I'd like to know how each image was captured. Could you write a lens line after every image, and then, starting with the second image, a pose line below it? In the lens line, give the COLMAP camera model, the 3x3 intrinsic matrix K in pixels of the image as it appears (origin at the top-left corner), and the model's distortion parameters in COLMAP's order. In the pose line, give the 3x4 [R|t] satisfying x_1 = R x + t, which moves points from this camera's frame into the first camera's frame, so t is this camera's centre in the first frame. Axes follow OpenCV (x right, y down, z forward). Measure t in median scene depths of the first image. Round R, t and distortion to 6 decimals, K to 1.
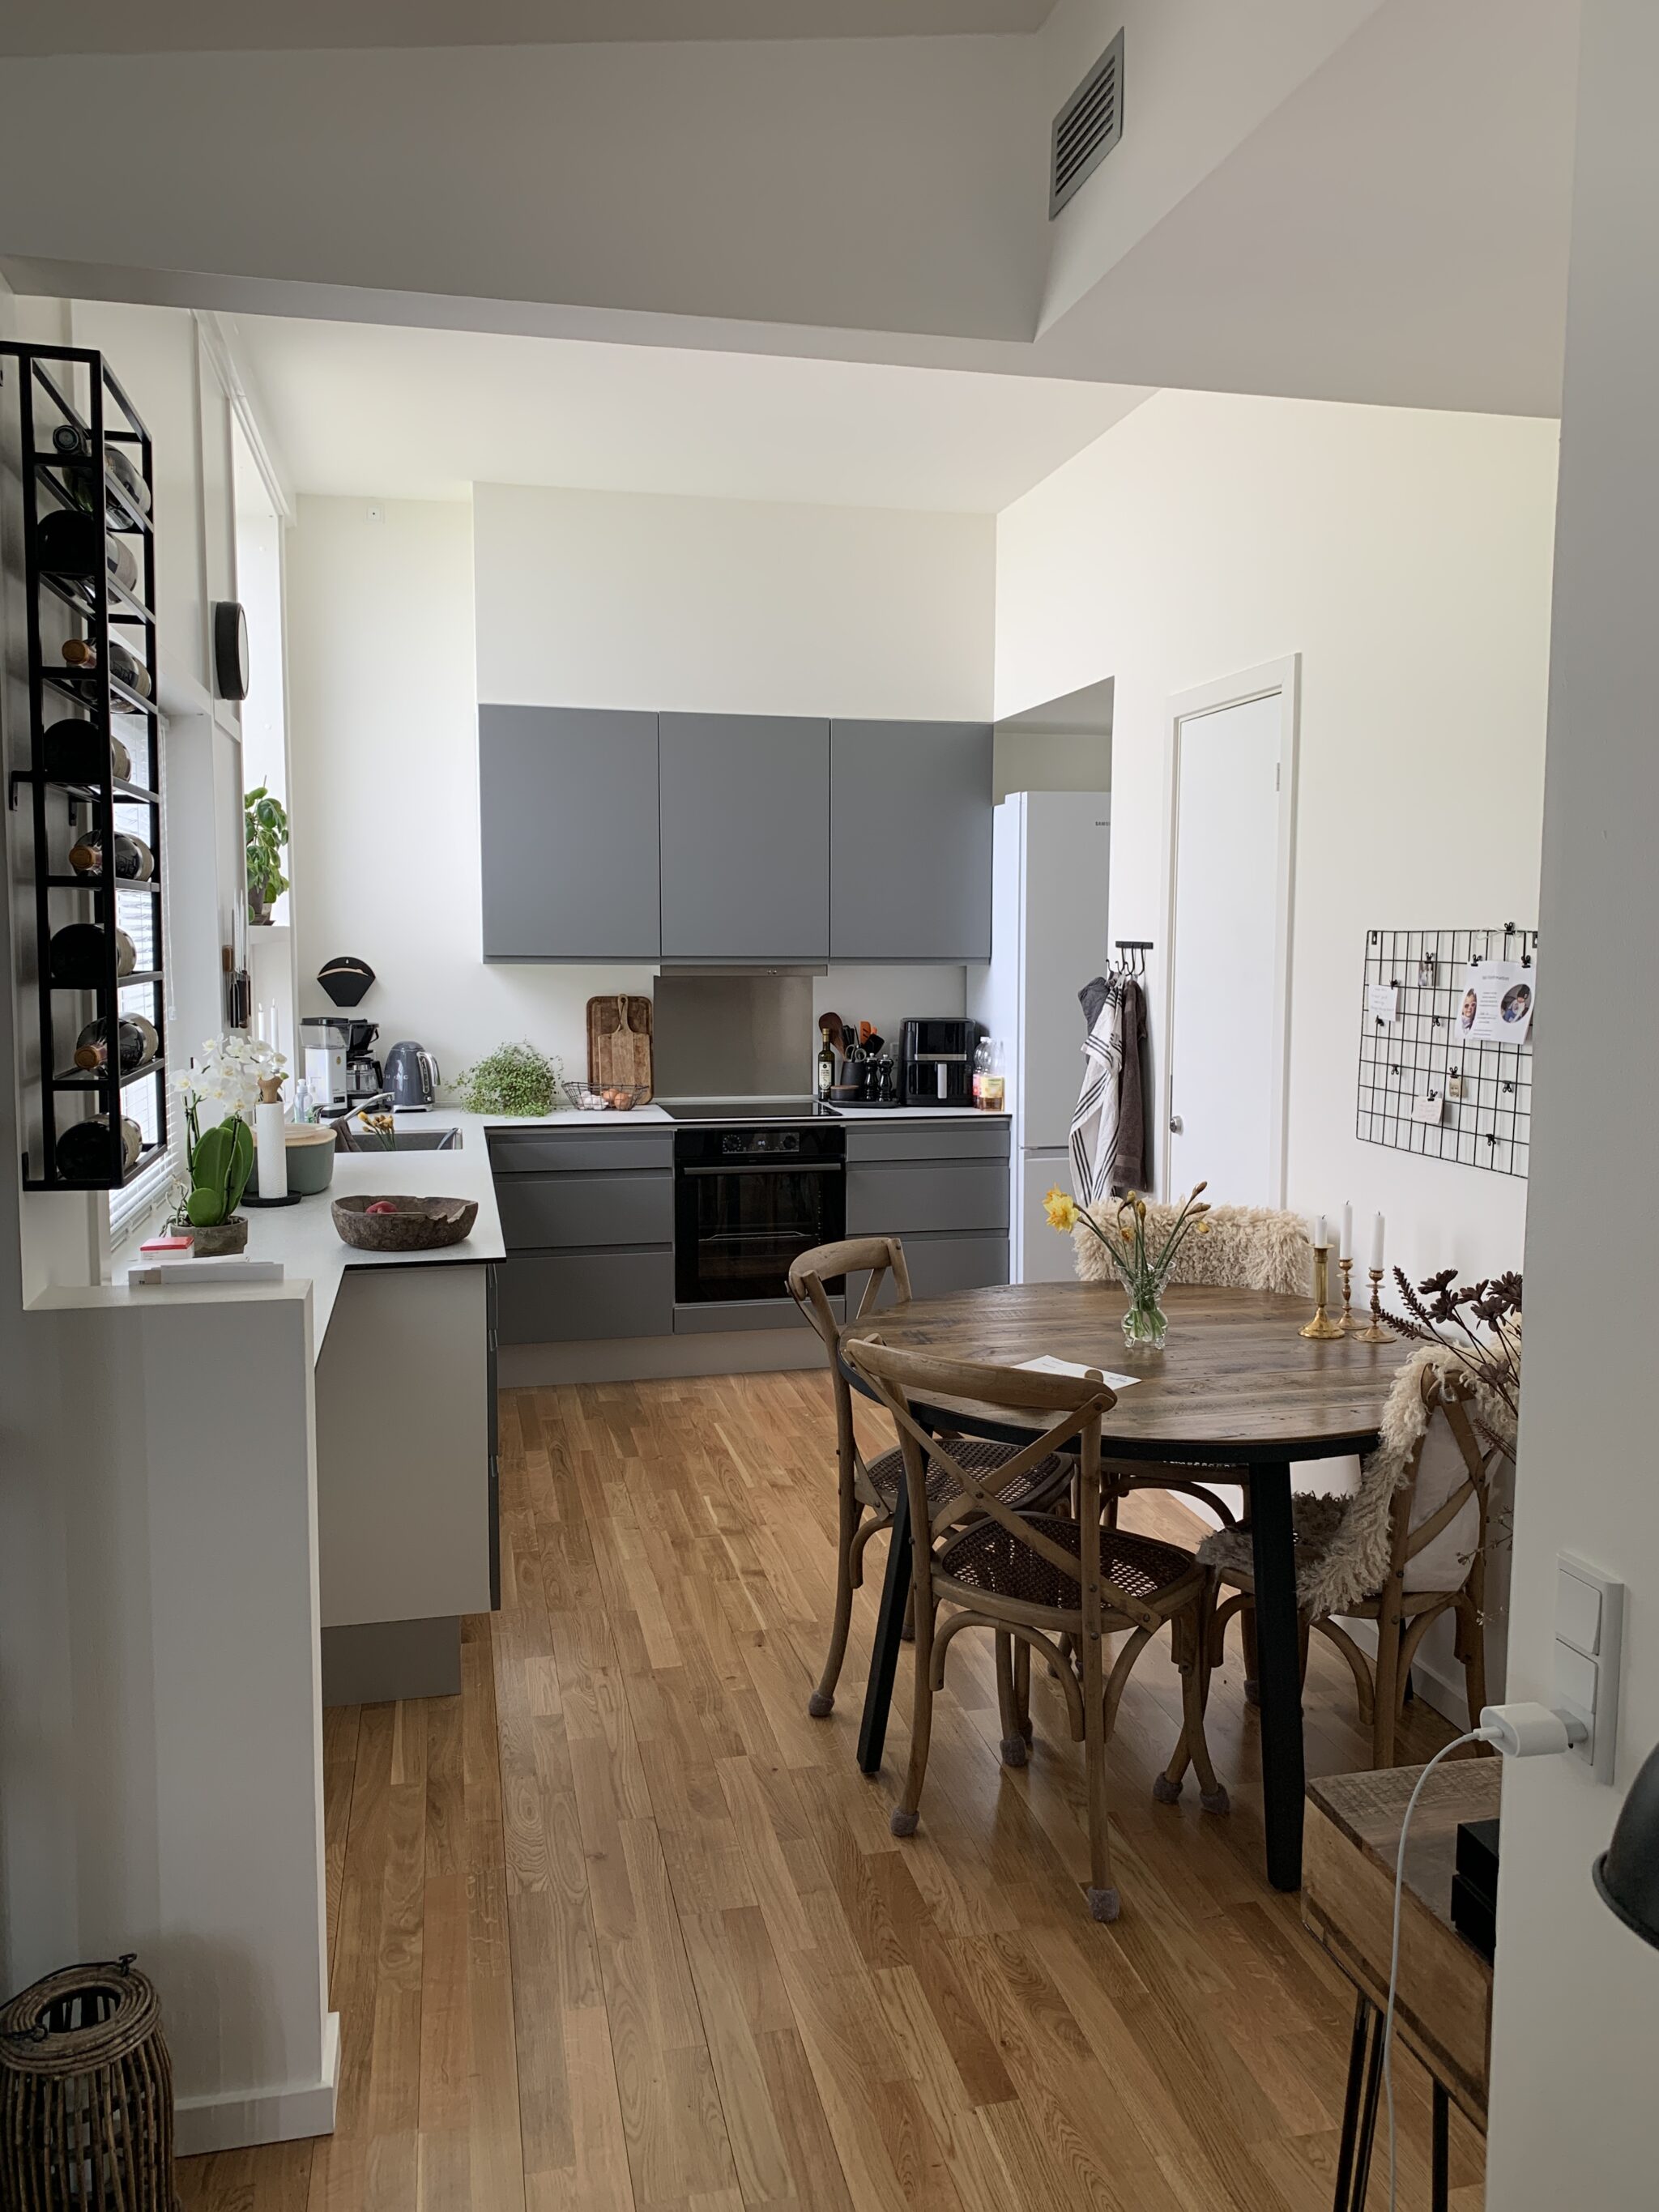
lens RADIAL K [[1686.5, 0, 829.5], [0, 1686.5, 1106.0], [0, 0, 1]] dist [0.008684, 0.025734]
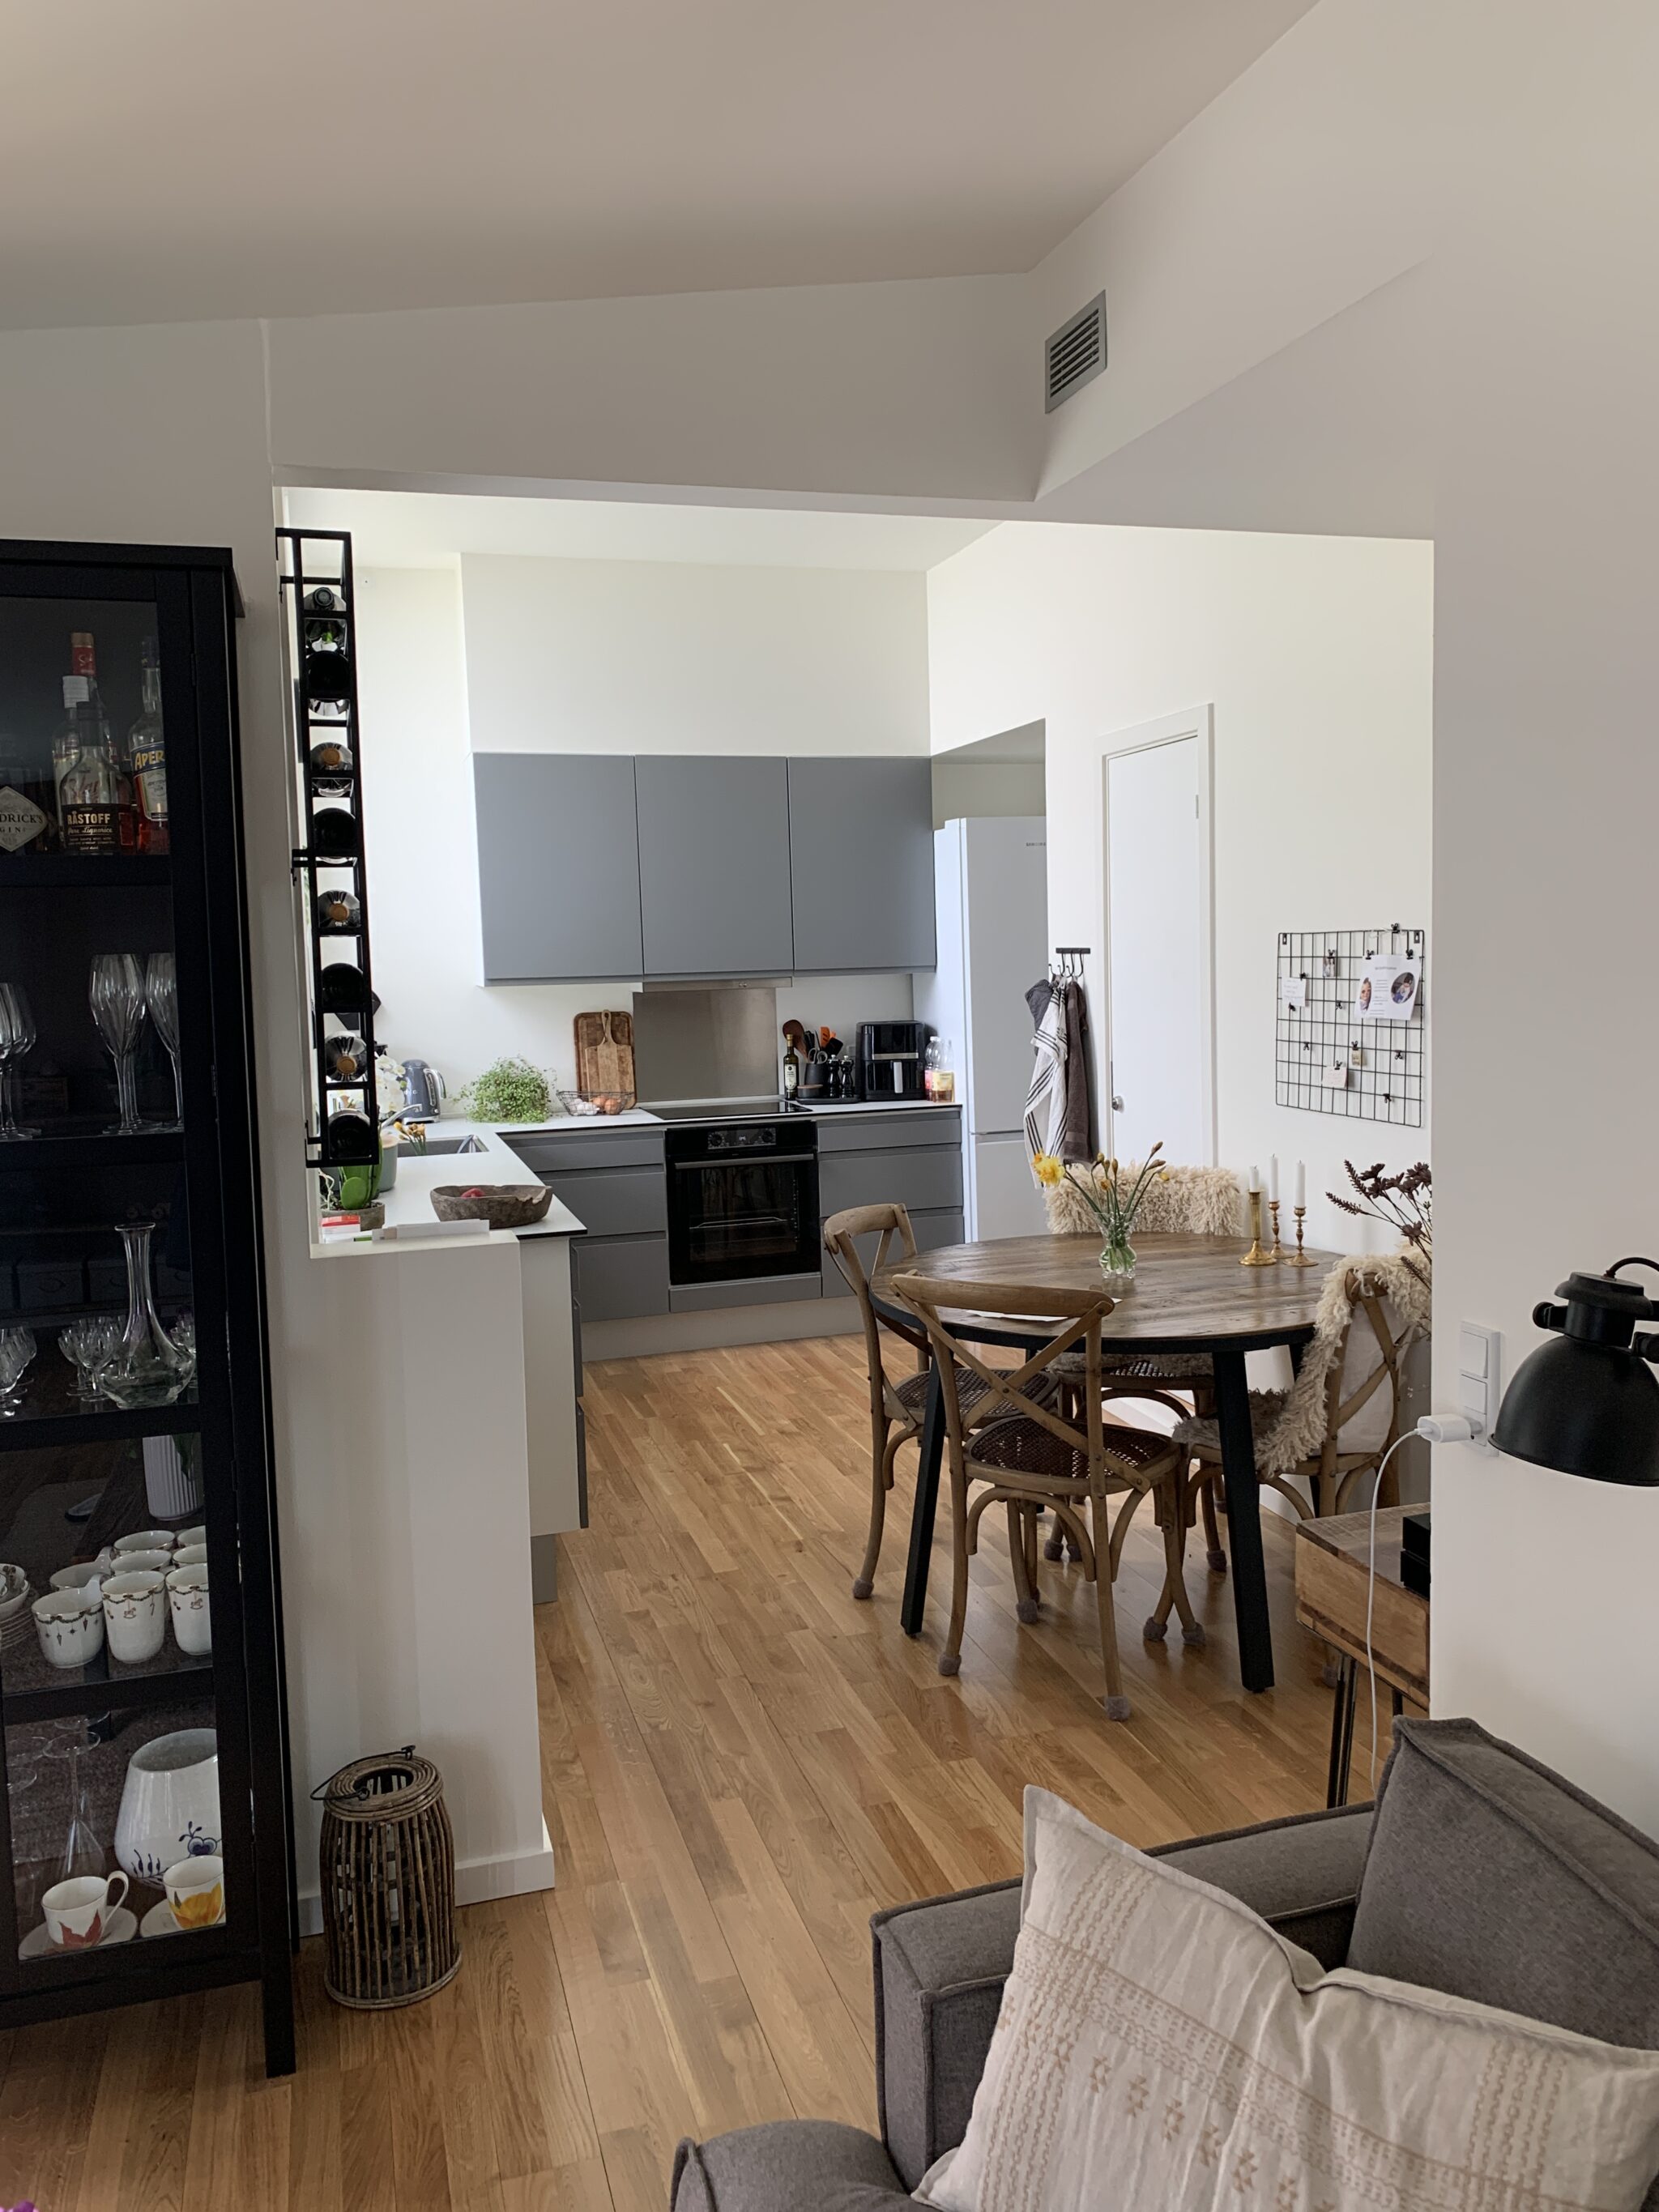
lens RADIAL K [[1678.1, 0, 829.5], [0, 1678.1, 1106.0], [0, 0, 1]] dist [0.038392, 0.000747]
pose [[0.997123, -0.038882, 0.065070, -0.089729], [0.039318, 0.999212, -0.005439, 0.014769], [-0.064808, 0.007982, 0.997866, -0.191887]]
